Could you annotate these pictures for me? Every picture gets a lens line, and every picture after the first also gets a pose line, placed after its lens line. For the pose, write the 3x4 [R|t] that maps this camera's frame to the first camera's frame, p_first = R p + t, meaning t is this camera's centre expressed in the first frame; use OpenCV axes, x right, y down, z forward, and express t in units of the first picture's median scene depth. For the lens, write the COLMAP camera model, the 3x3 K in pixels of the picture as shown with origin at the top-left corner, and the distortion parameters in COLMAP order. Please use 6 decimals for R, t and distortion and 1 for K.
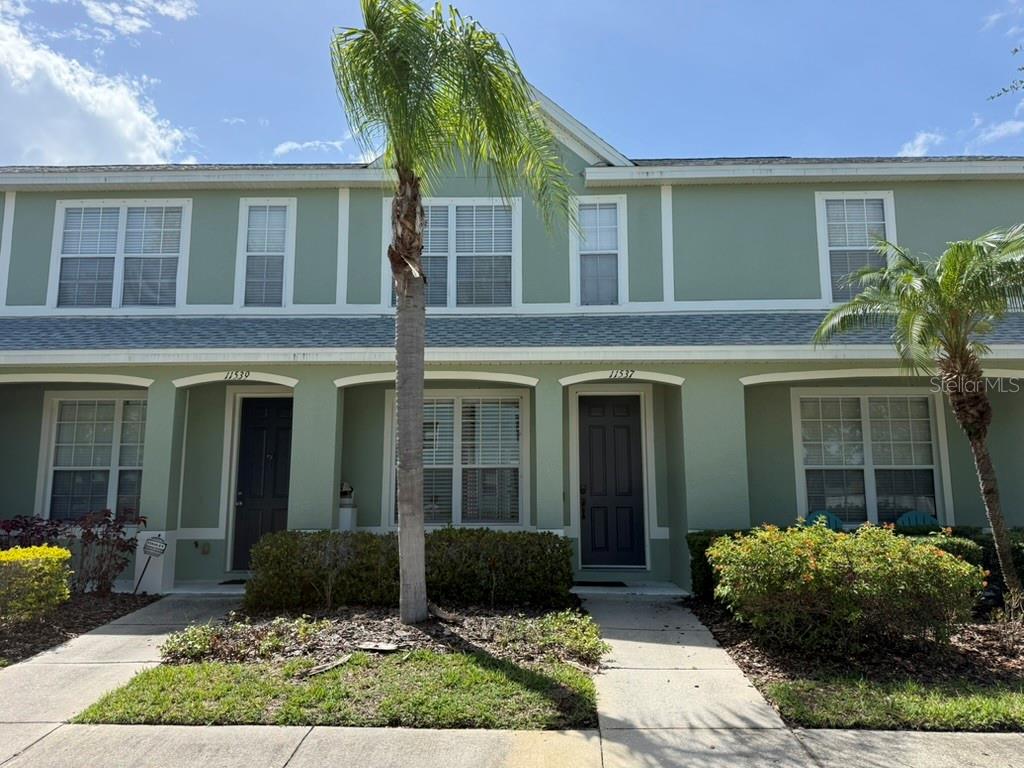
lens RADIAL K [[706.0, 0, 510.8], [0, 706.0, 389.5], [0, 0, 1]] dist [0.132593, -0.217669]
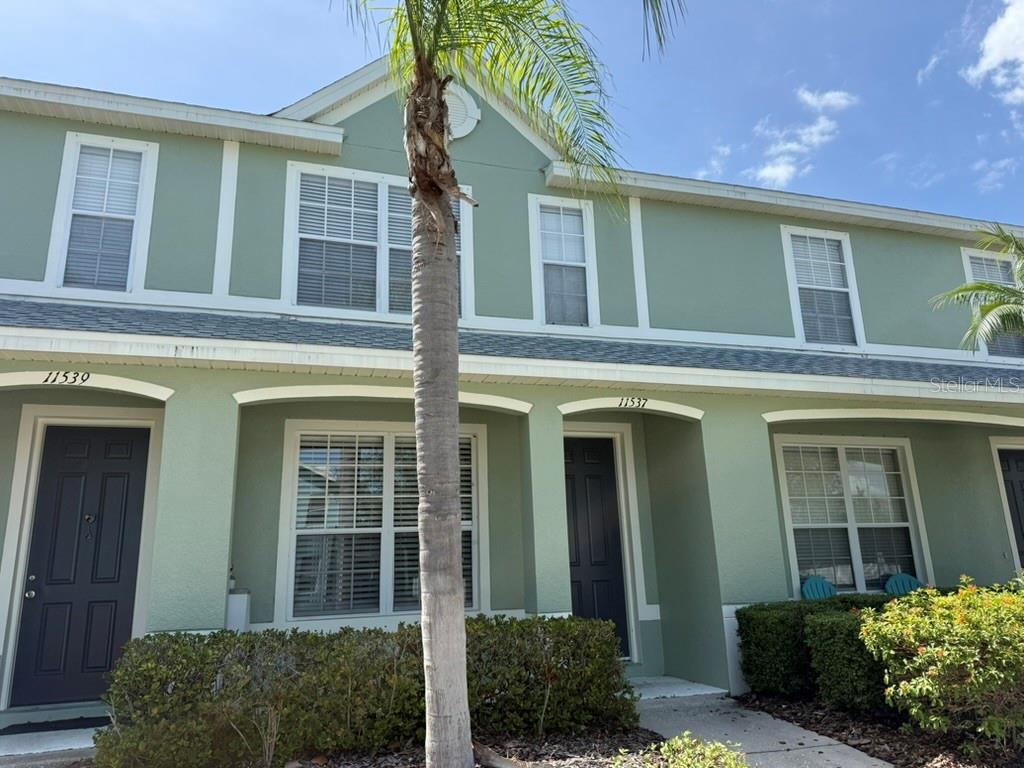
lens RADIAL K [[717.3, 0, 513.7], [0, 717.3, 389.1], [0, 0, 1]] dist [0.078397, -0.094571]
pose [[0.949551, 0.050757, 0.309478, -0.186439], [-0.015182, 0.993099, -0.116295, 0.050215], [-0.313245, 0.105729, 0.943769, 0.257771]]
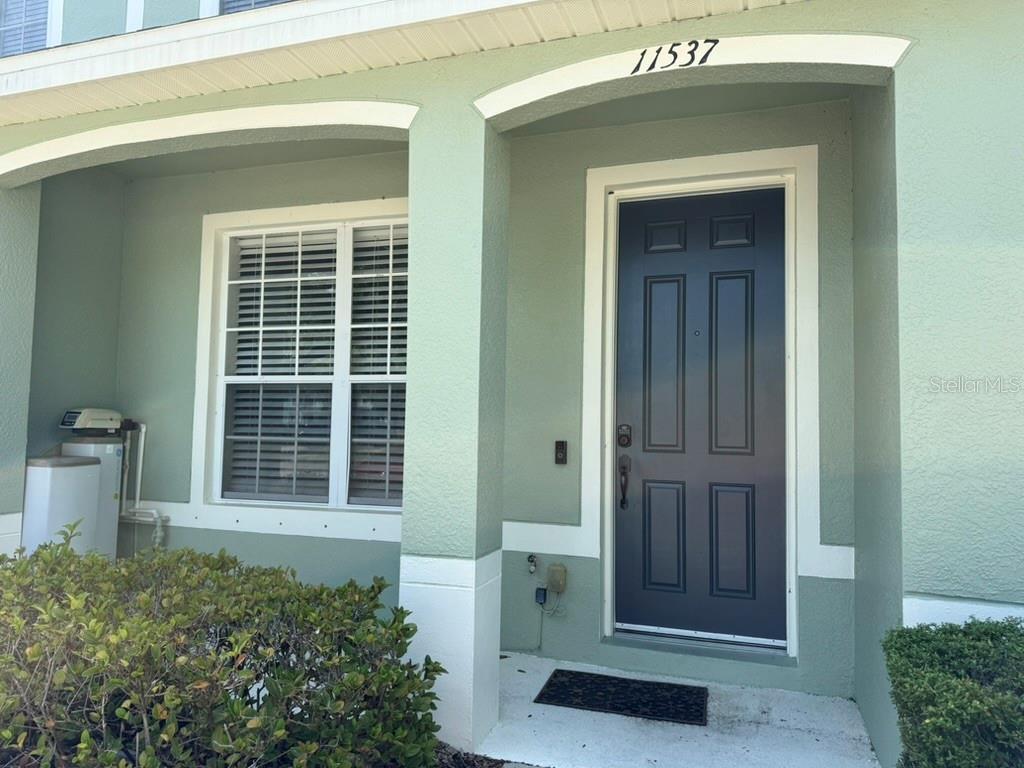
lens RADIAL K [[706.0, 0, 510.8], [0, 706.0, 389.5], [0, 0, 1]] dist [0.132593, -0.217669]
pose [[0.955363, 0.002936, -0.295419, 0.158053], [0.026312, 0.995131, 0.094984, 0.074916], [0.294260, -0.098517, 0.950634, 0.597882]]
